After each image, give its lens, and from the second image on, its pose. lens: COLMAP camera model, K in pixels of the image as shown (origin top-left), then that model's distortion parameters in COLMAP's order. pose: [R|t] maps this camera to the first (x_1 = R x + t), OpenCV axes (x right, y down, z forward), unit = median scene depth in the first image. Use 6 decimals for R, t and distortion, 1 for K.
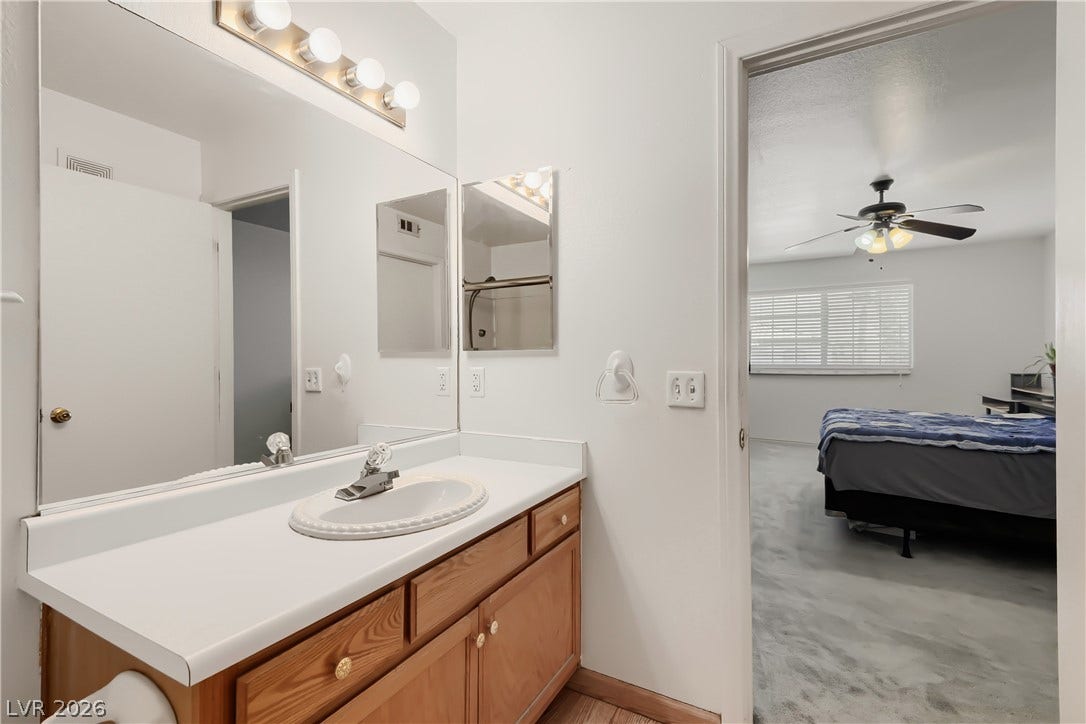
lens RADIAL K [[500.4, 0, 542.8], [0, 500.4, 361.3], [0, 0, 1]] dist [0.021776, -0.003873]
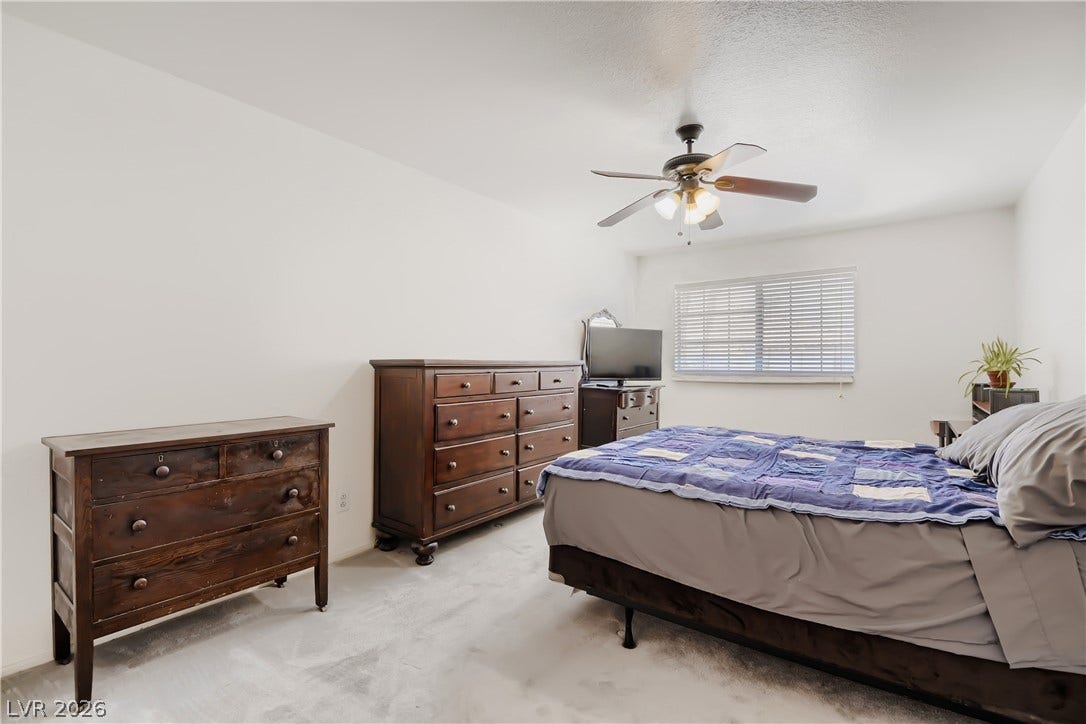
lens RADIAL K [[500.4, 0, 542.6], [0, 500.4, 360.5], [0, 0, 1]] dist [0.021776, -0.003873]
pose [[0.991348, 0.001468, -0.131253, 0.559692], [-0.002630, 0.999959, -0.008677, -0.002633], [0.131235, 0.008947, 0.991311, 0.234792]]
